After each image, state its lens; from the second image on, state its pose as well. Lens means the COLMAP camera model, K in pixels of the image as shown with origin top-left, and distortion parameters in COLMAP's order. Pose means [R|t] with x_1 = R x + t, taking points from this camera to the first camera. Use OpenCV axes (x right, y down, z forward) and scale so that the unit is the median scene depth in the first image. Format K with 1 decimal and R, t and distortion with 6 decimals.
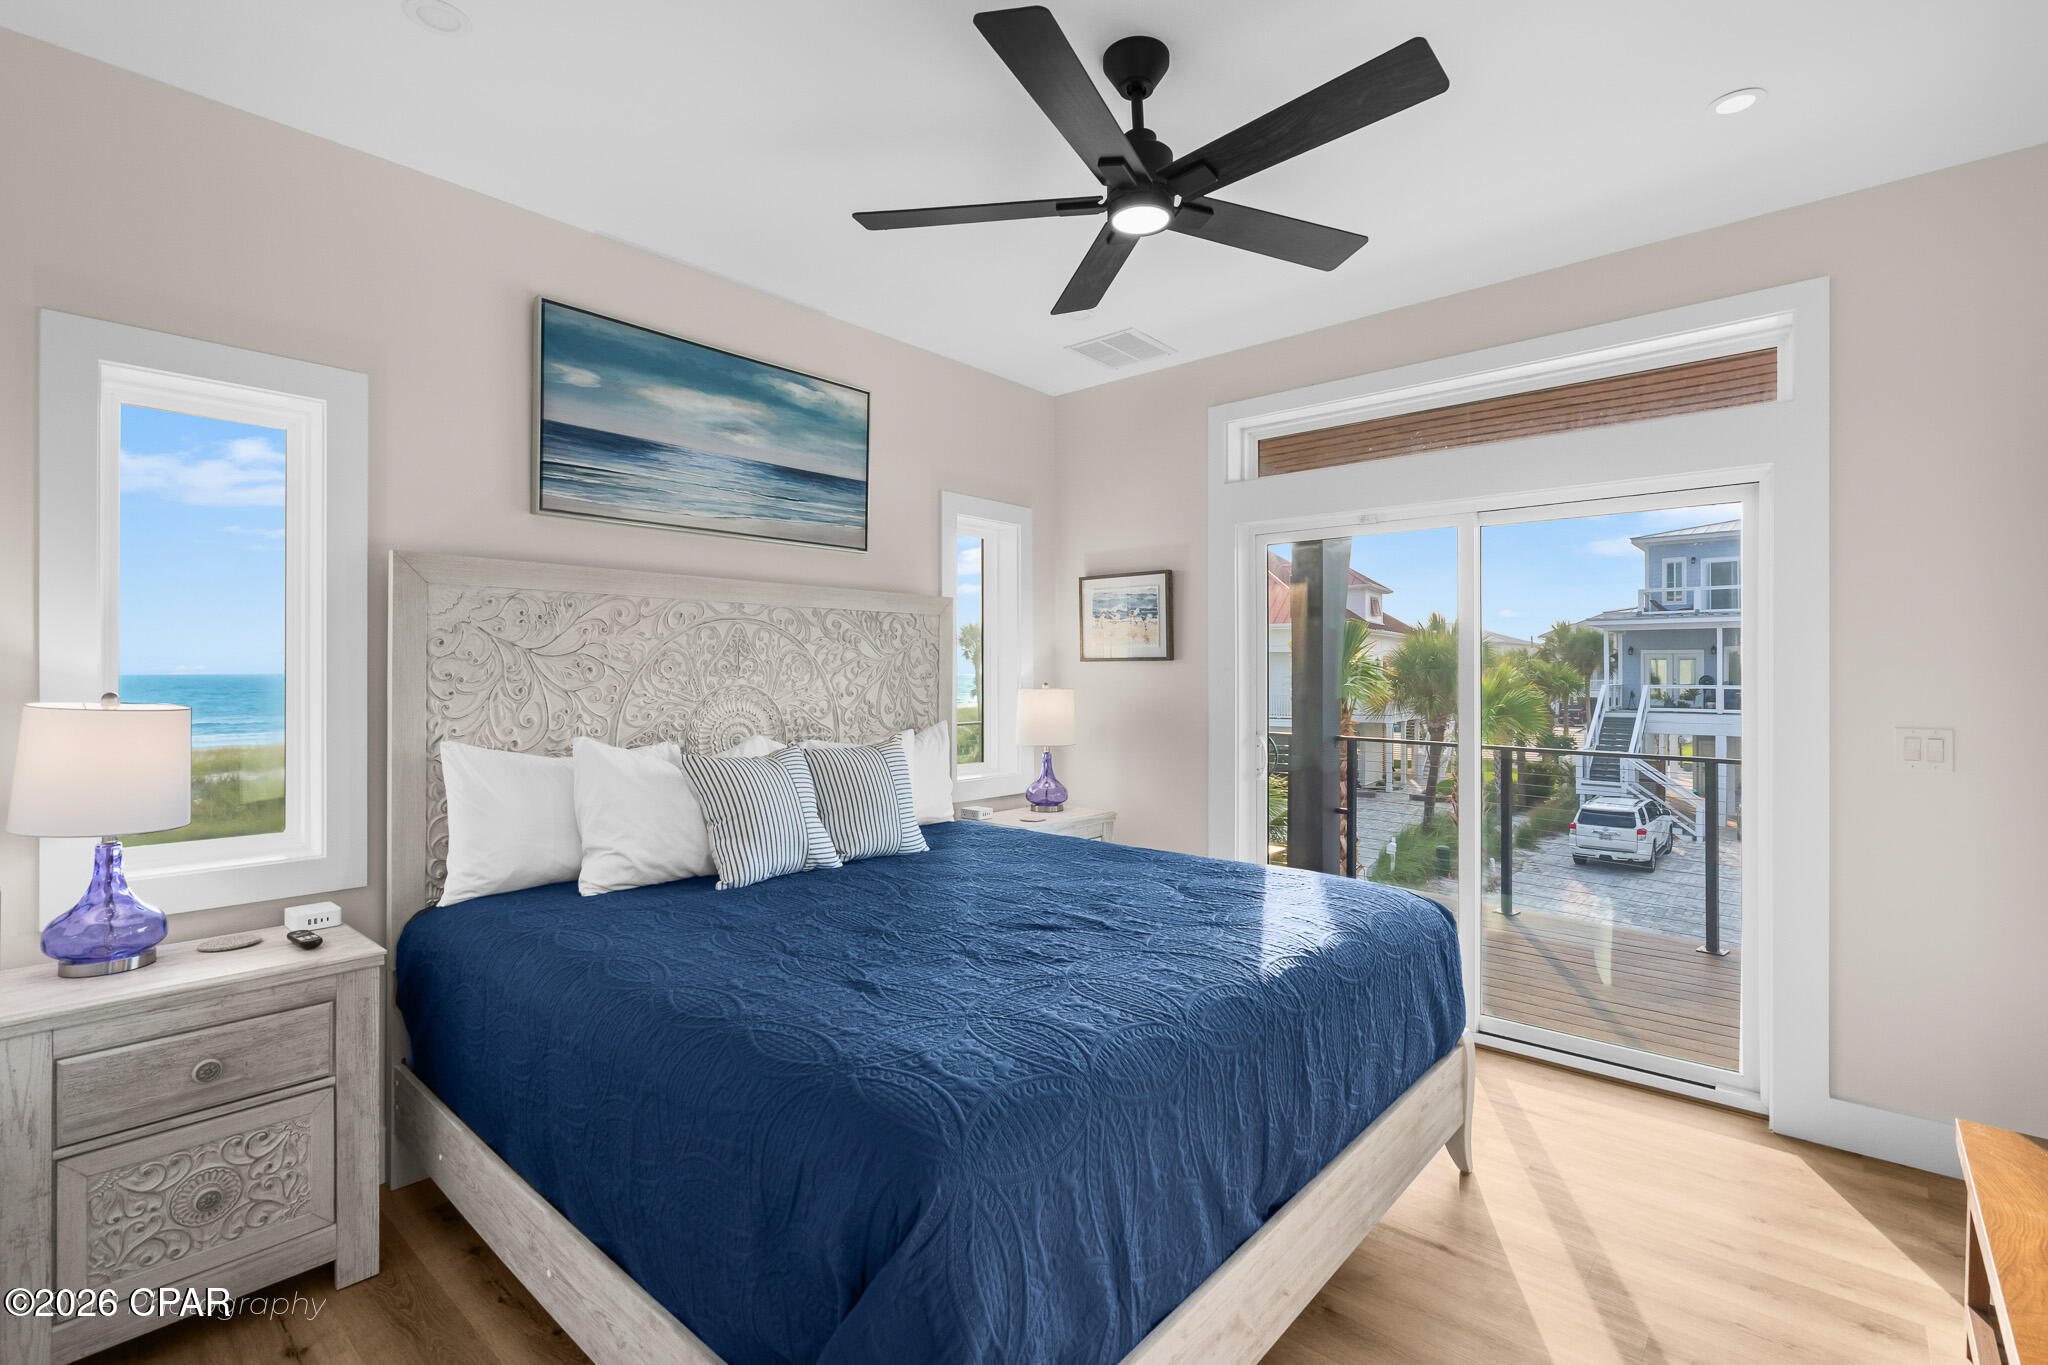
lens RADIAL K [[950.5, 0, 1019.5], [0, 950.5, 674.4], [0, 0, 1]] dist [0.000517, -0.001015]
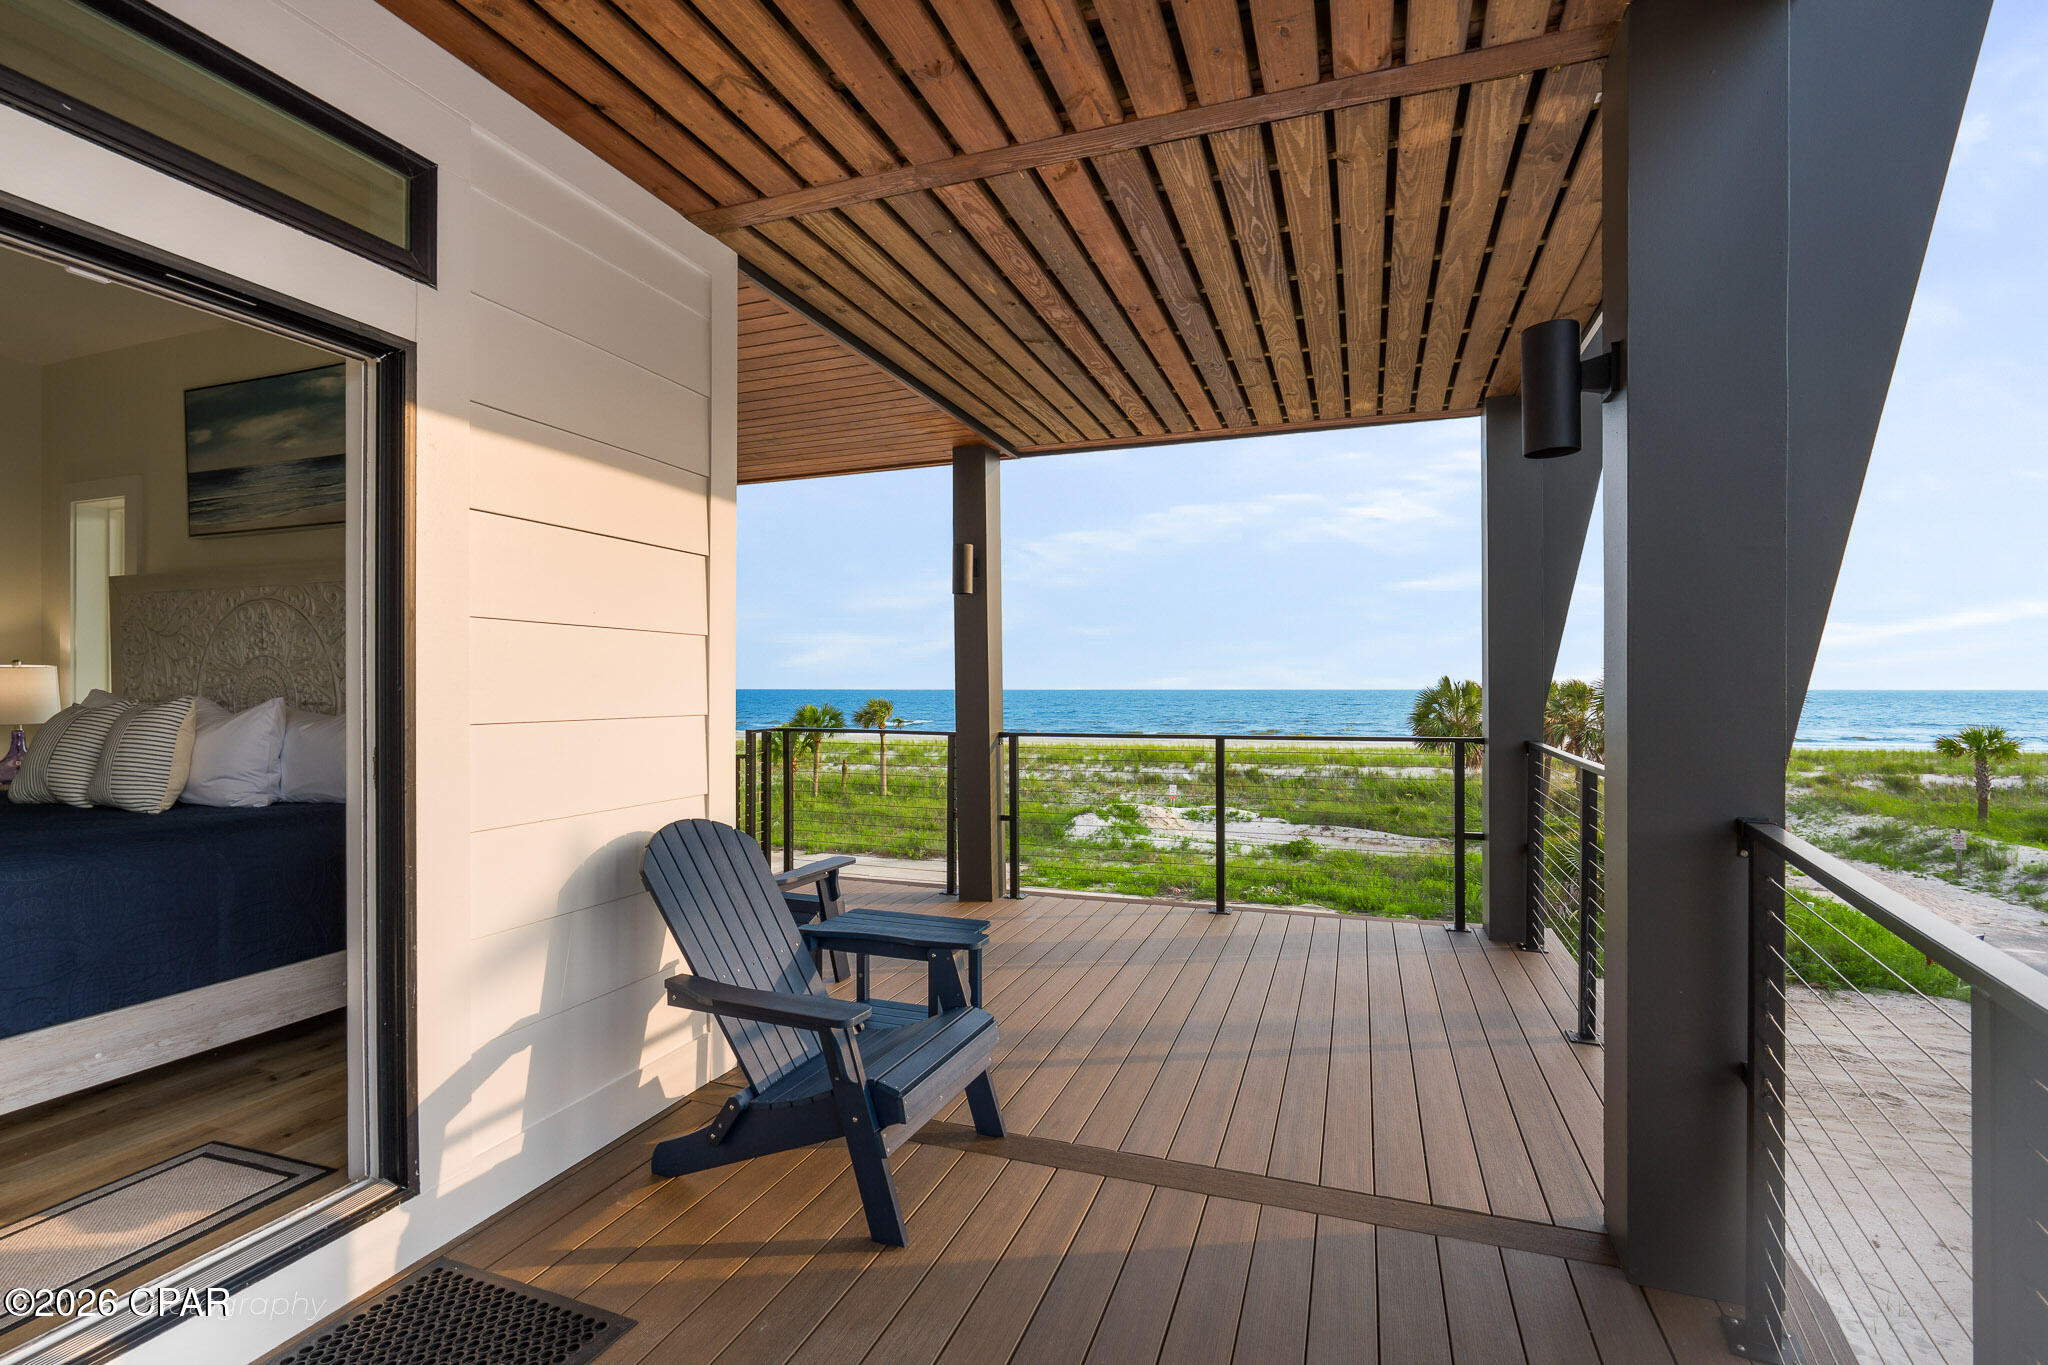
lens RADIAL K [[950.5, 0, 1018.1], [0, 950.5, 695.6], [0, 0, 1]] dist [0.000517, -0.001015]
pose [[0.367964, 0.005894, -0.929822, 1.196394], [0.000431, 0.999979, 0.006509, 0.056776], [0.929840, -0.002796, 0.367953, 1.496239]]
